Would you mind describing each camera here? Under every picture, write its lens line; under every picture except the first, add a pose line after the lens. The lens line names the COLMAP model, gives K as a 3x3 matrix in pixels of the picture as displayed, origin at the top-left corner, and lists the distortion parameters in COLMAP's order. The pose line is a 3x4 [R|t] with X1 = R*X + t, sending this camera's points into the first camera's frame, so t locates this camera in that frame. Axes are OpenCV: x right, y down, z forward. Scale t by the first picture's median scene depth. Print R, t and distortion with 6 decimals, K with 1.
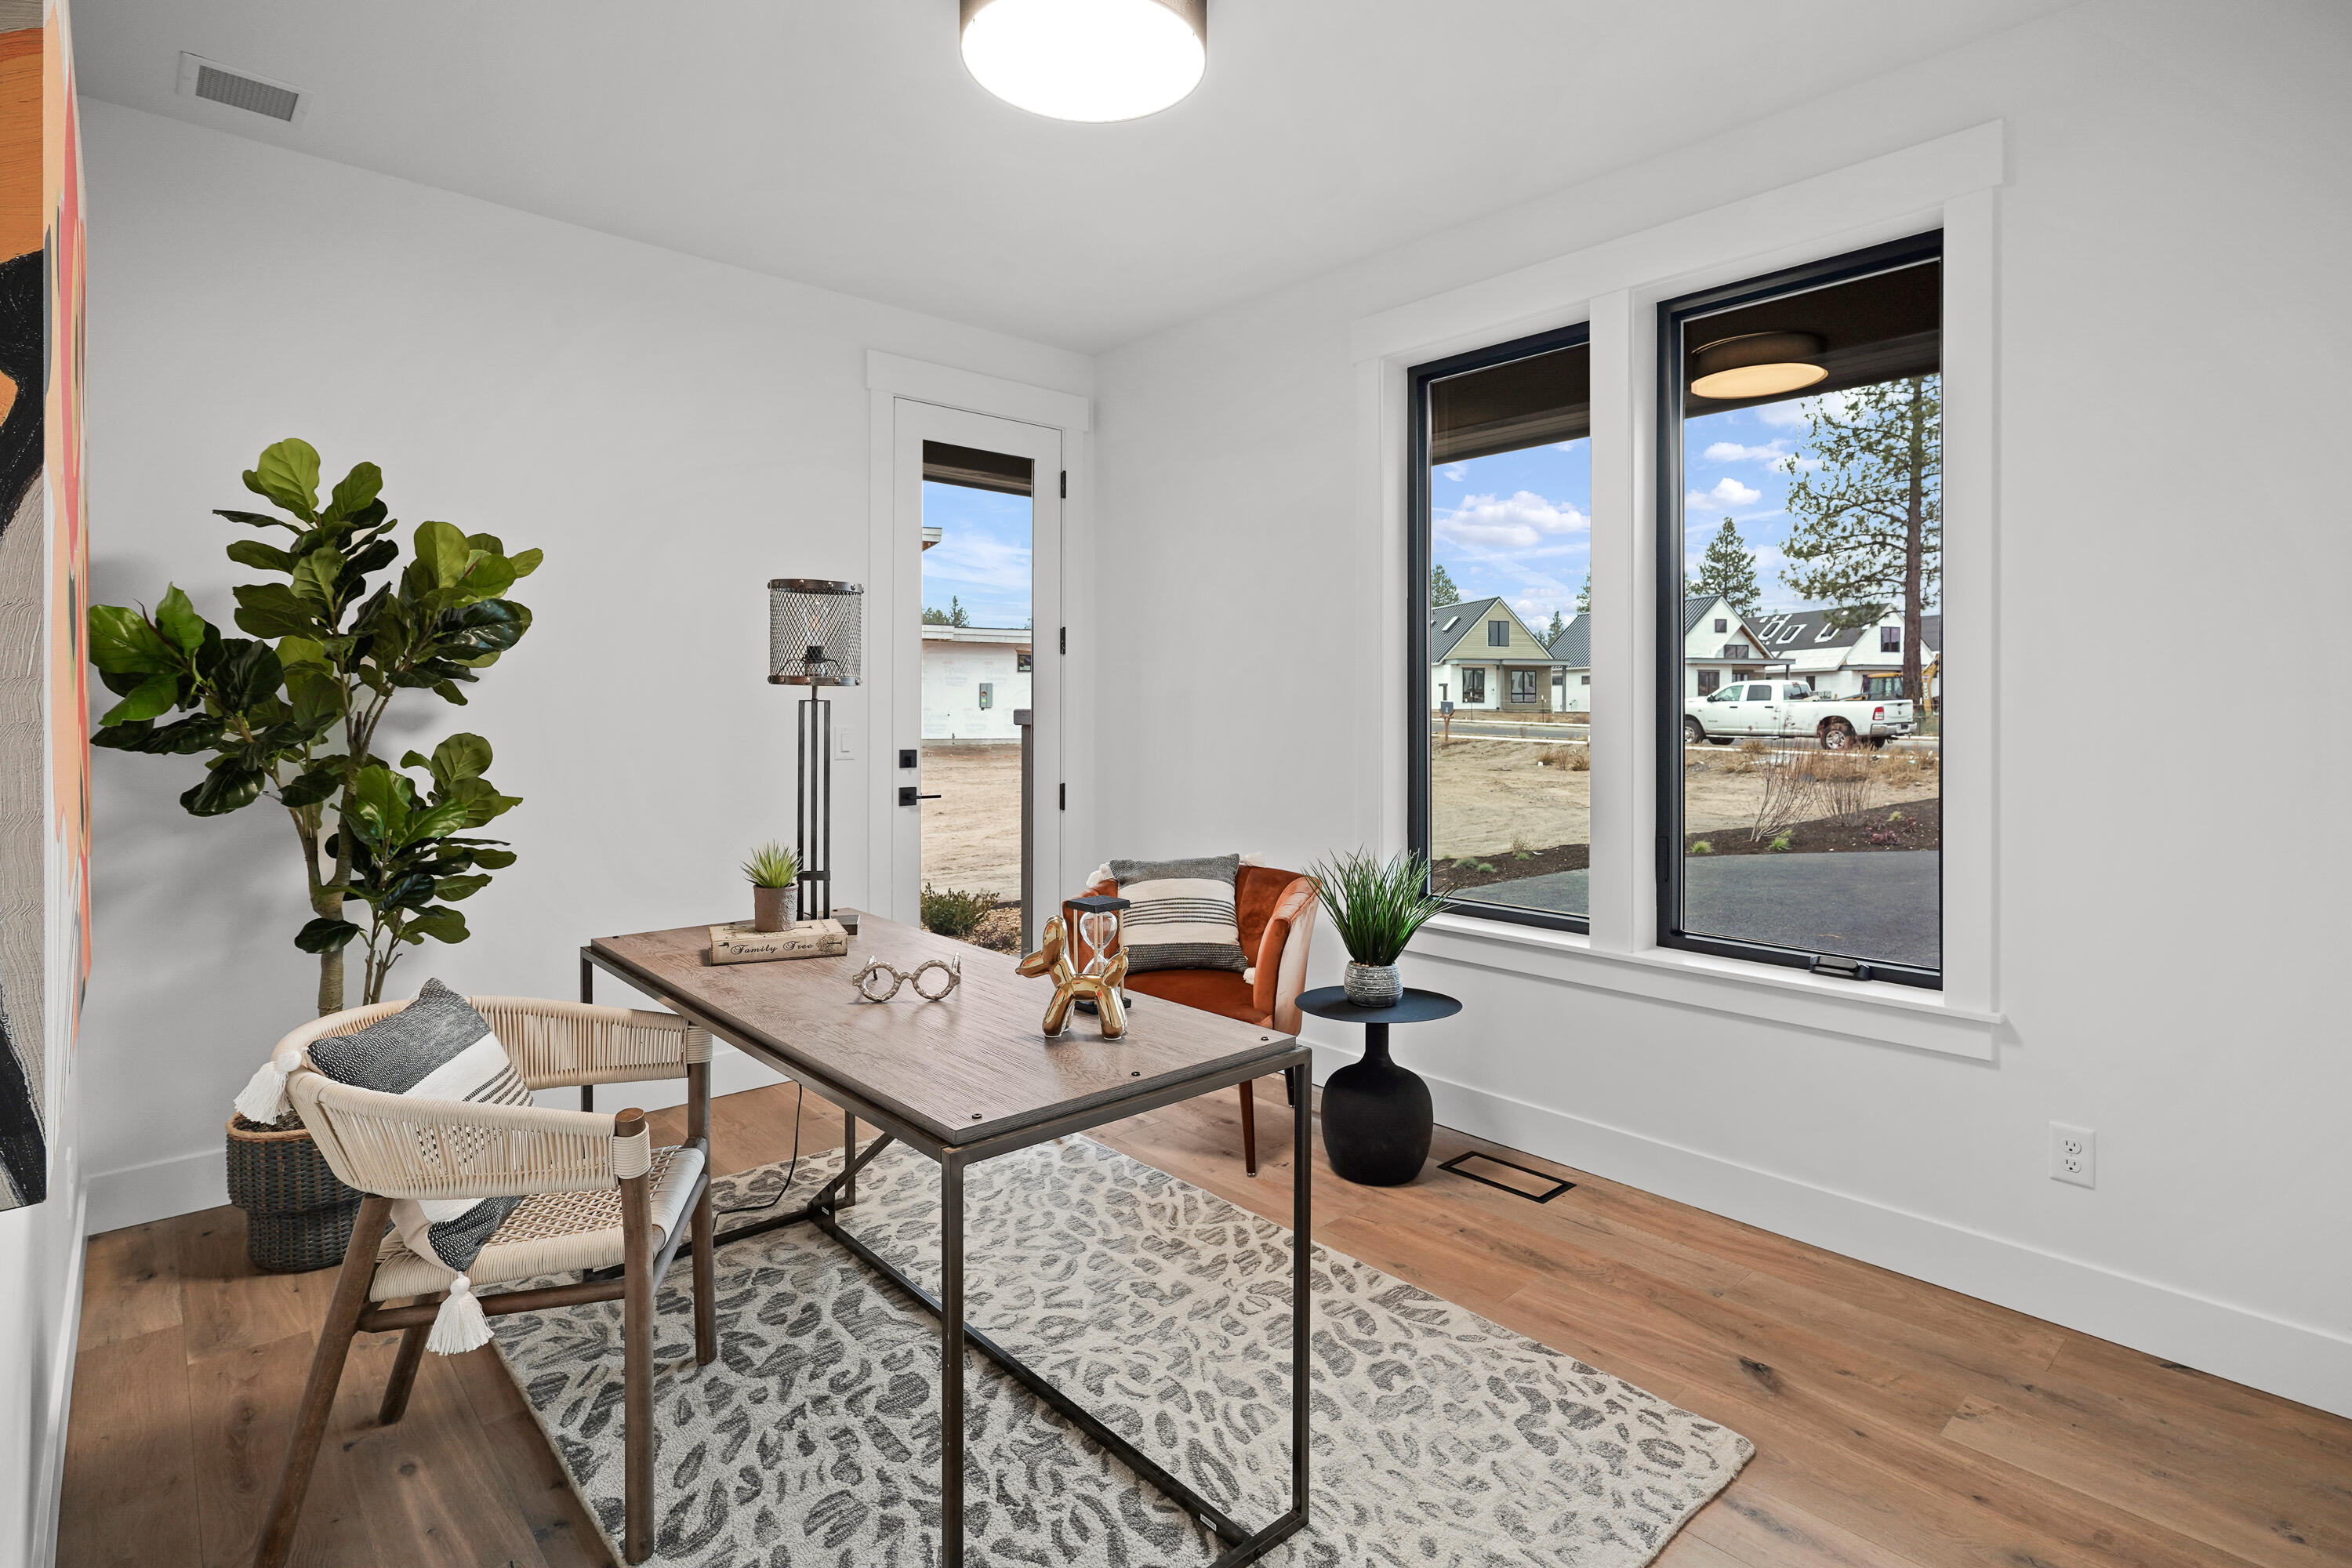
lens RADIAL K [[1146.9, 0, 1194.3], [0, 1146.9, 702.7], [0, 0, 1]] dist [-0.011495, 0.005076]
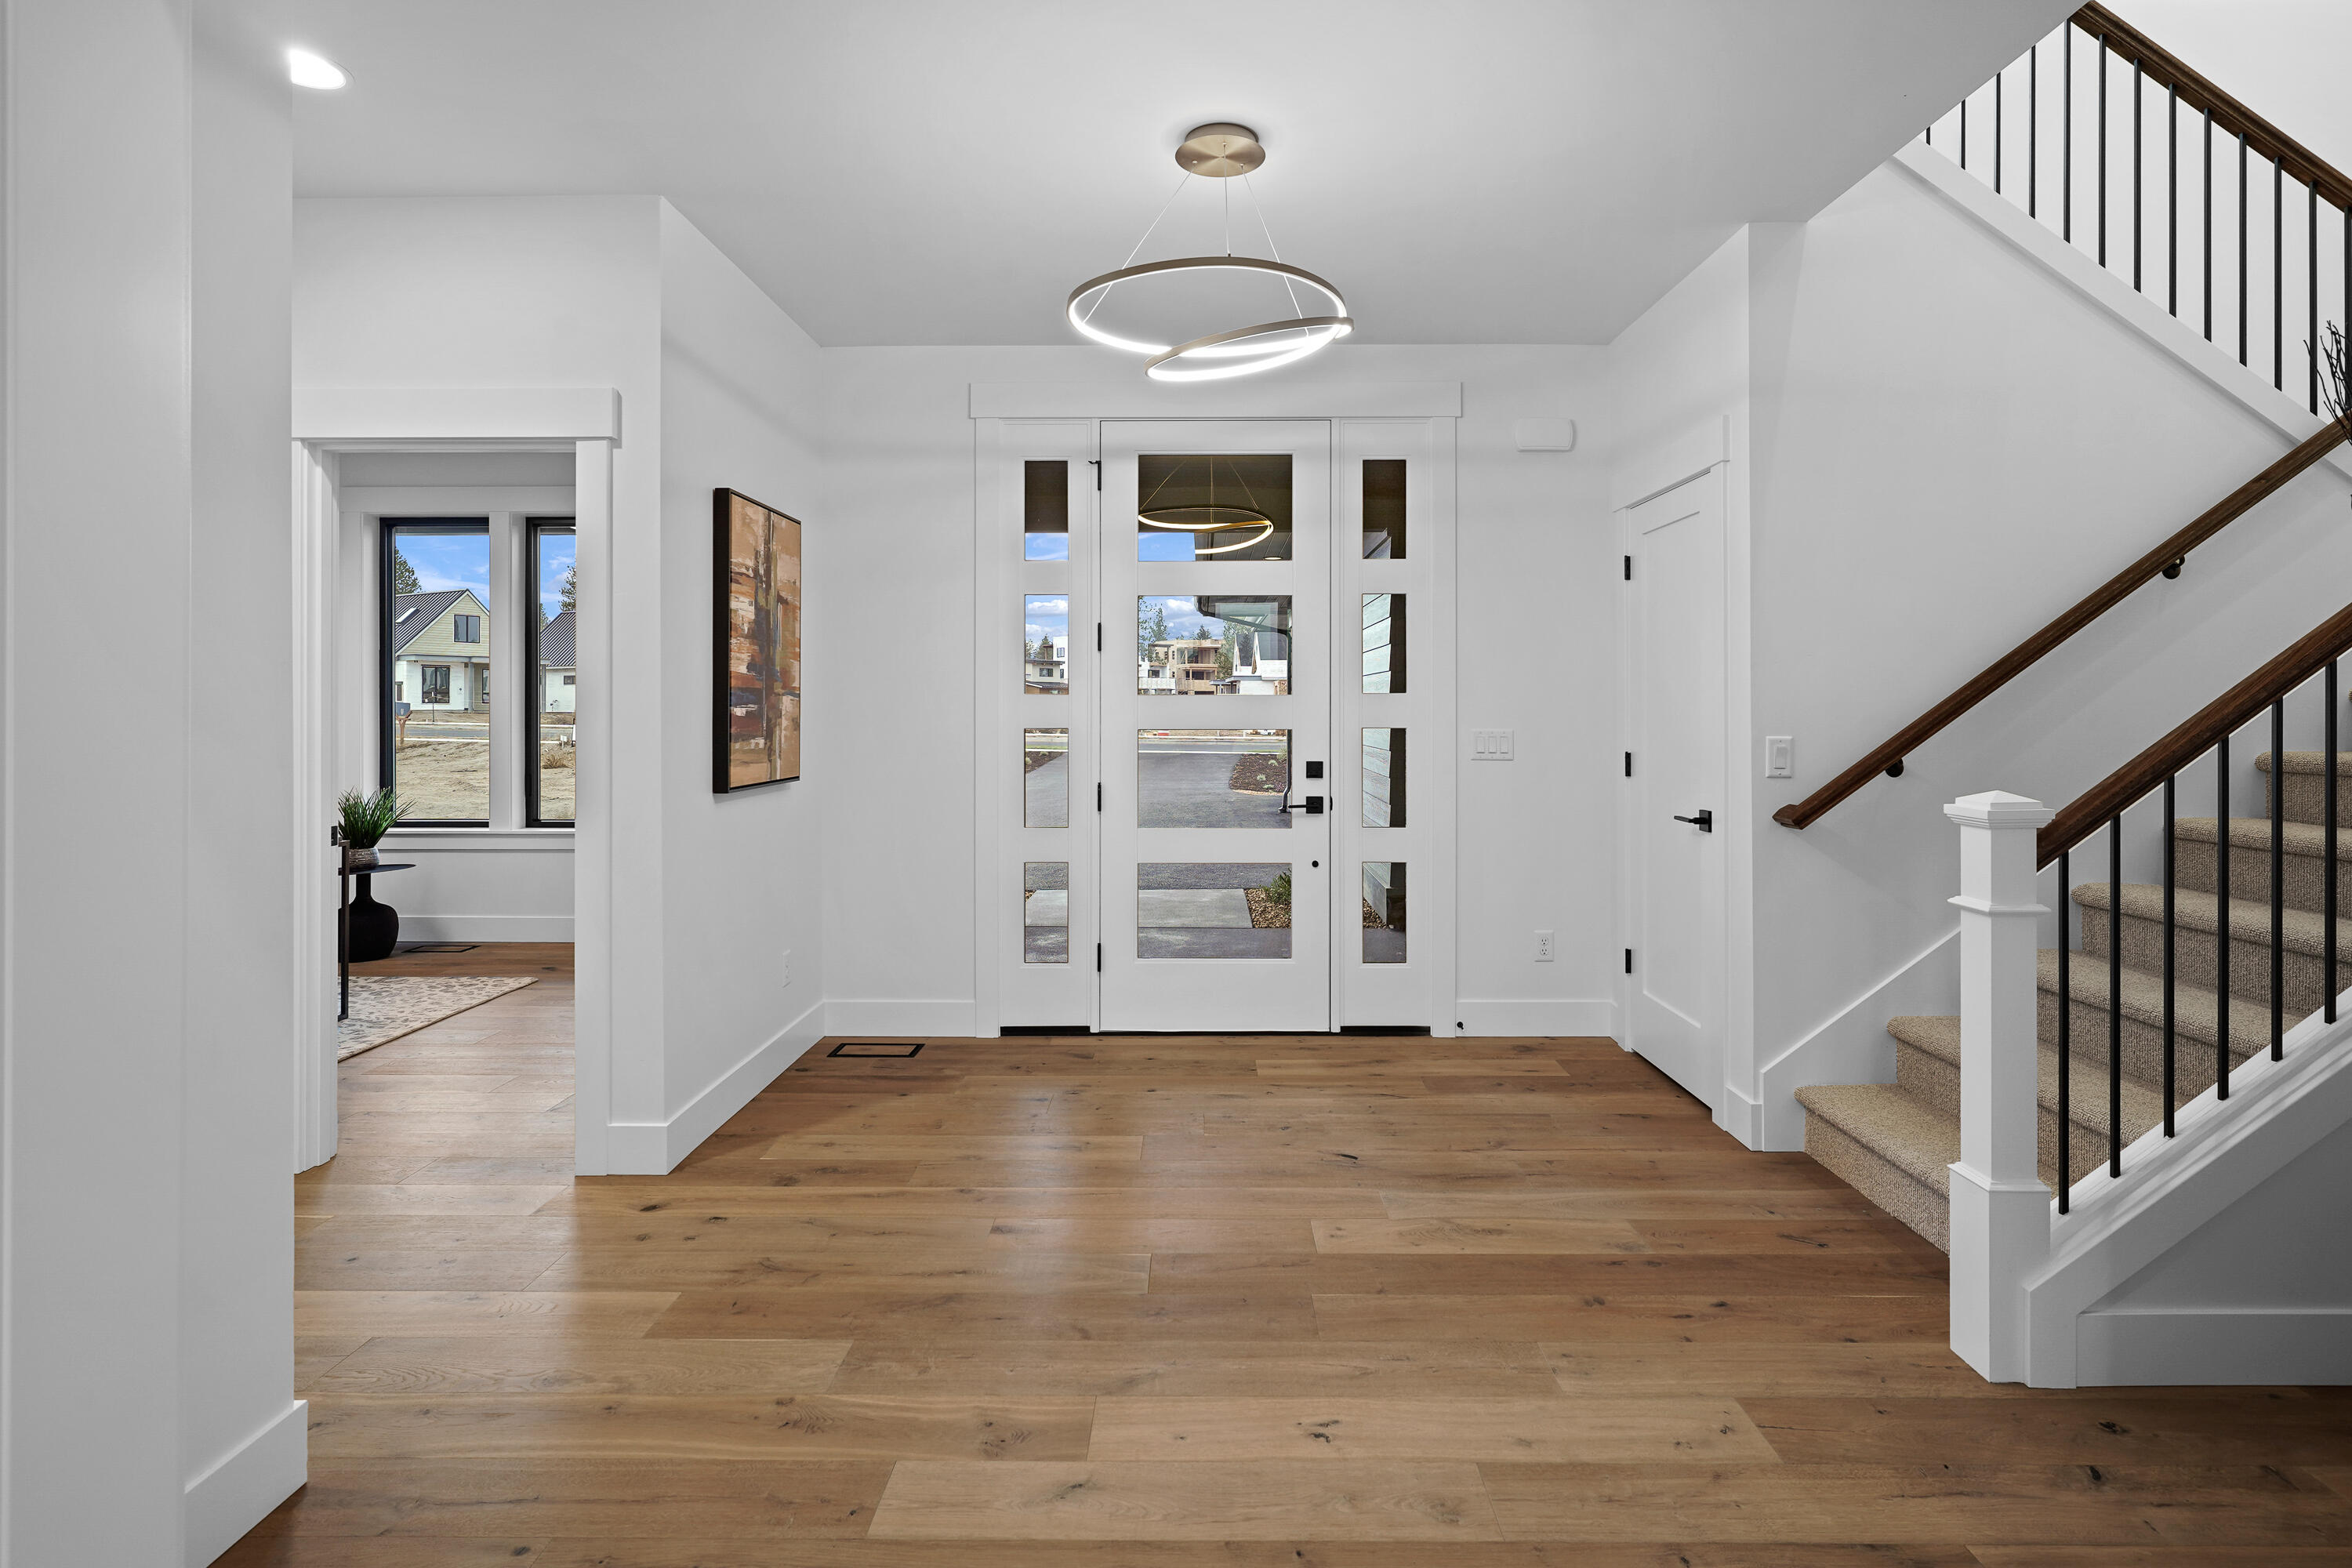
lens RADIAL K [[1146.9, 0, 1189.8], [0, 1146.9, 709.9], [0, 0, 1]] dist [-0.011495, 0.005076]
pose [[0.681427, -0.001579, 0.731885, -0.056103], [-0.003064, 0.999983, 0.005010, -0.003394], [-0.731880, -0.005657, 0.681410, -0.249354]]
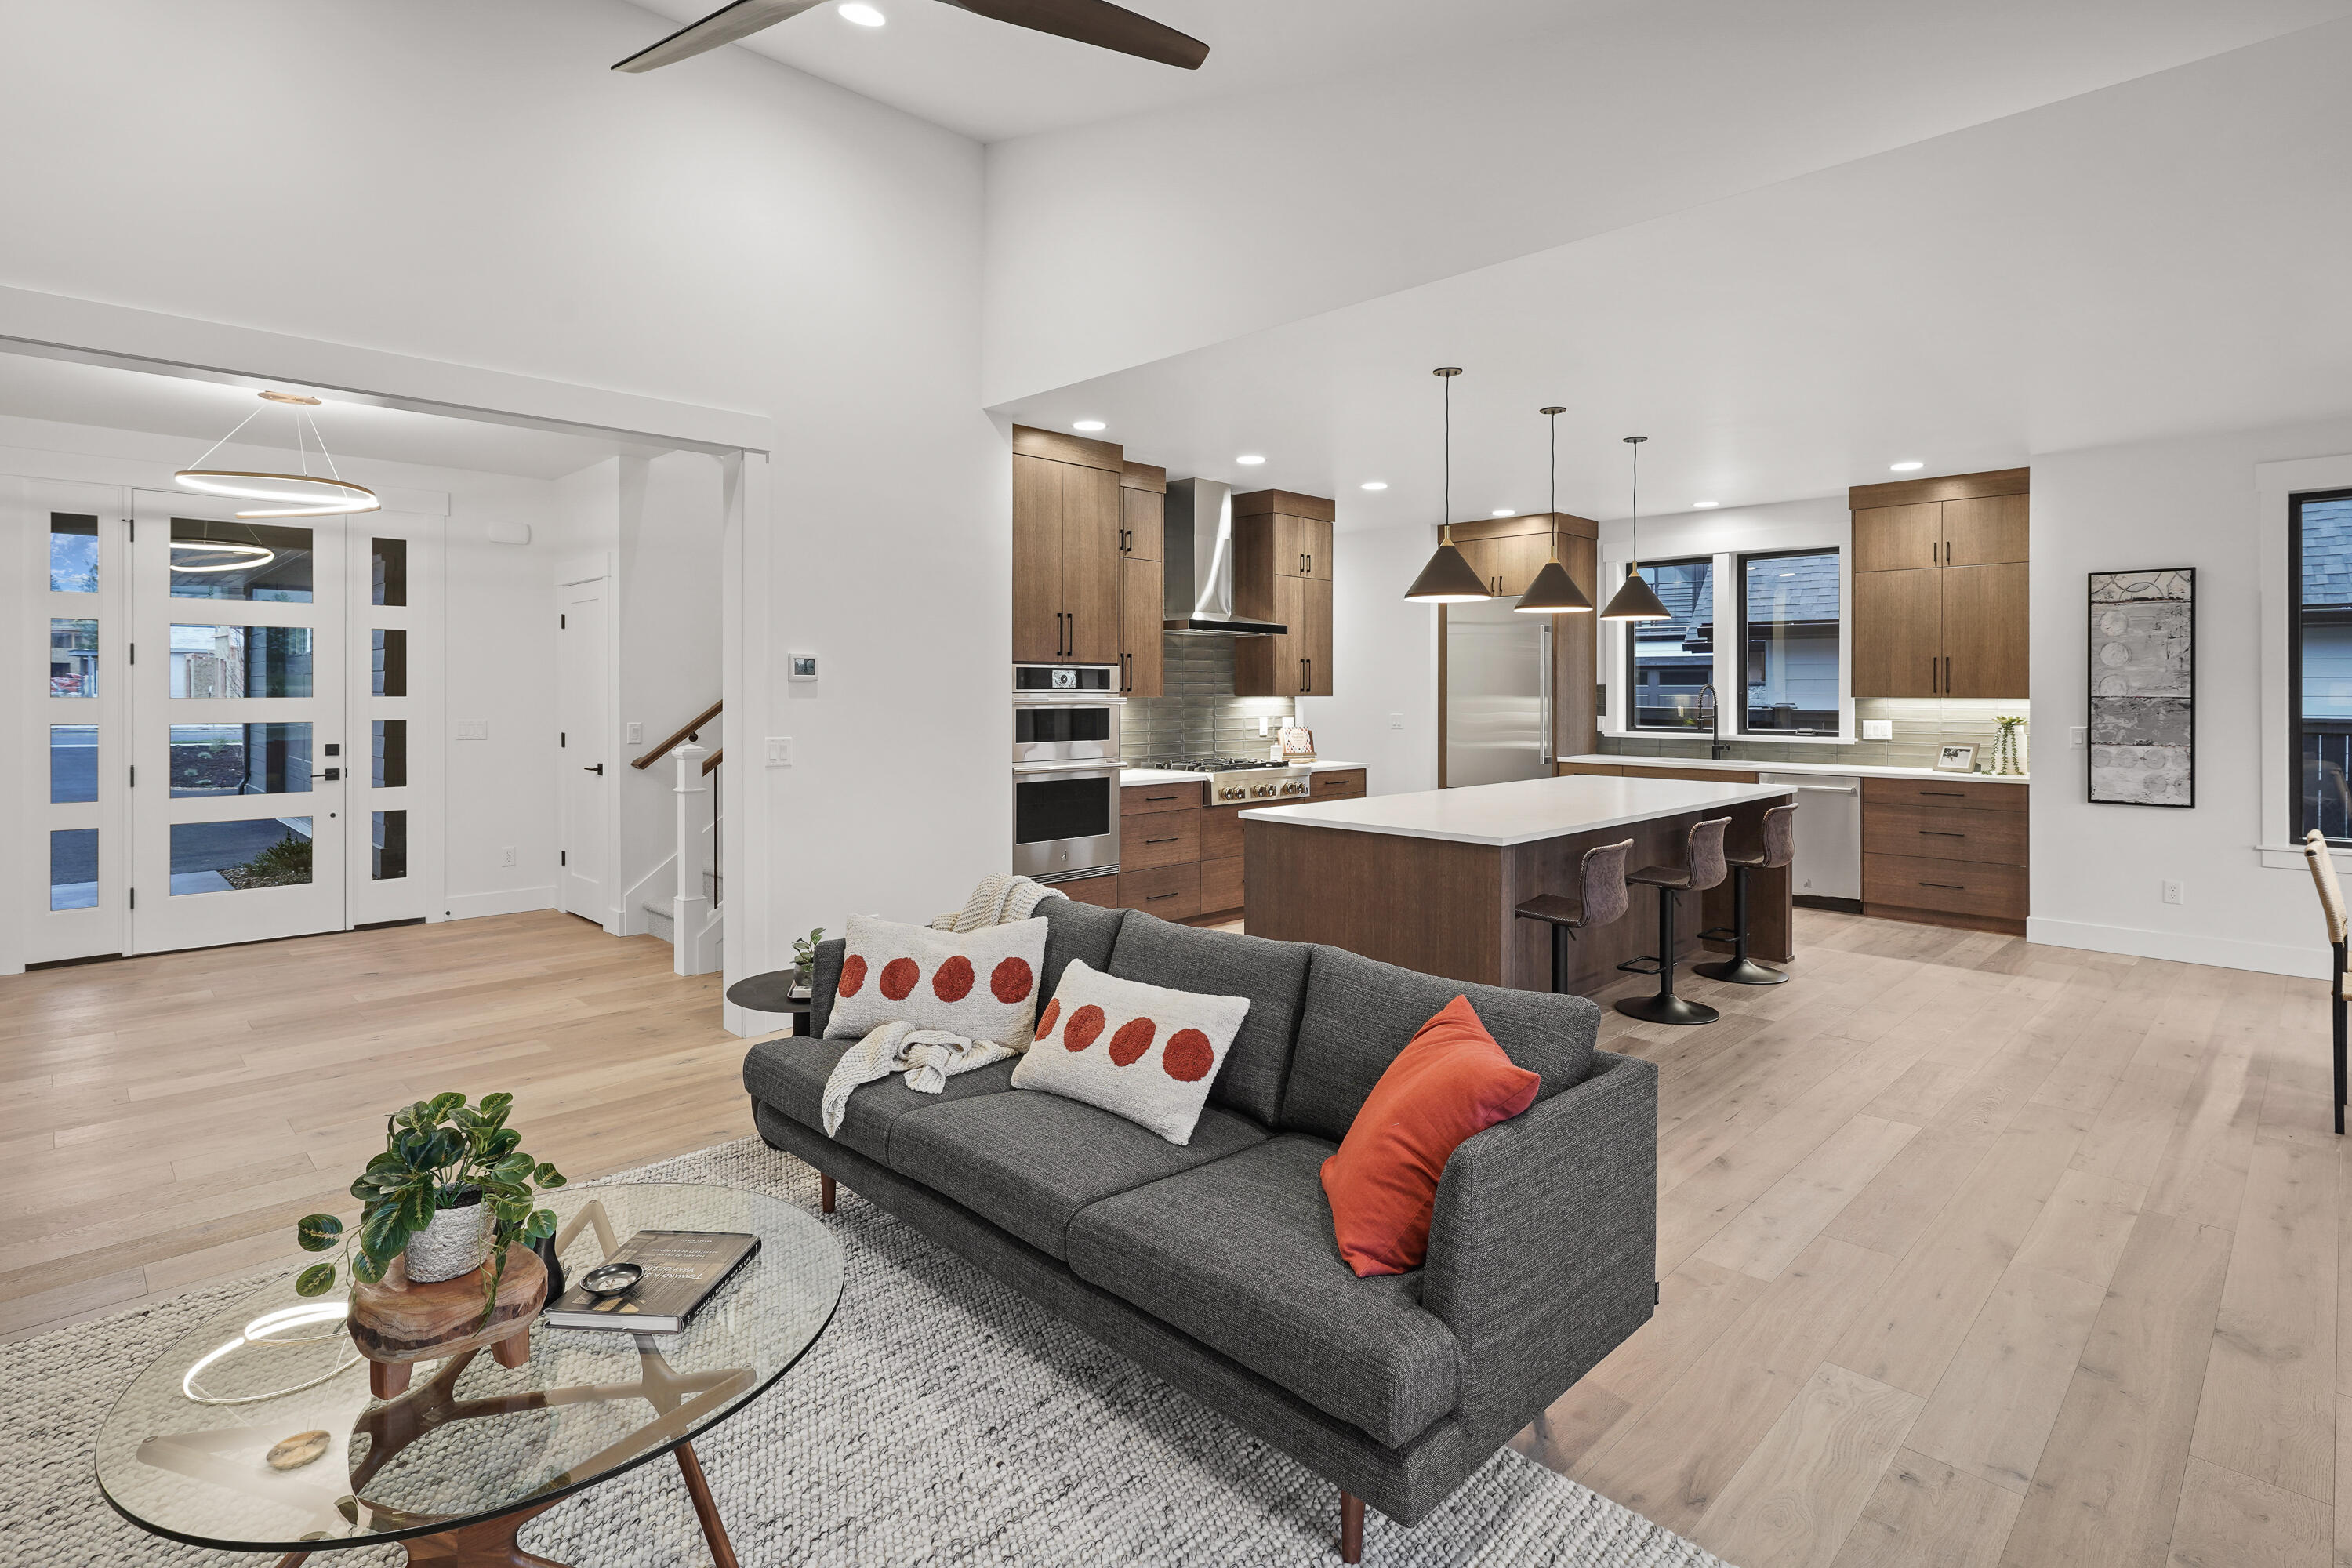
lens RADIAL K [[1146.9, 0, 1170.8], [0, 1146.9, 690.9], [0, 0, 1]] dist [-0.011495, 0.005076]
pose [[-0.033629, -0.003728, 0.999427, -0.239503], [-0.008109, 0.999961, 0.003458, -0.011924], [-0.999402, -0.007988, -0.033657, -0.360908]]
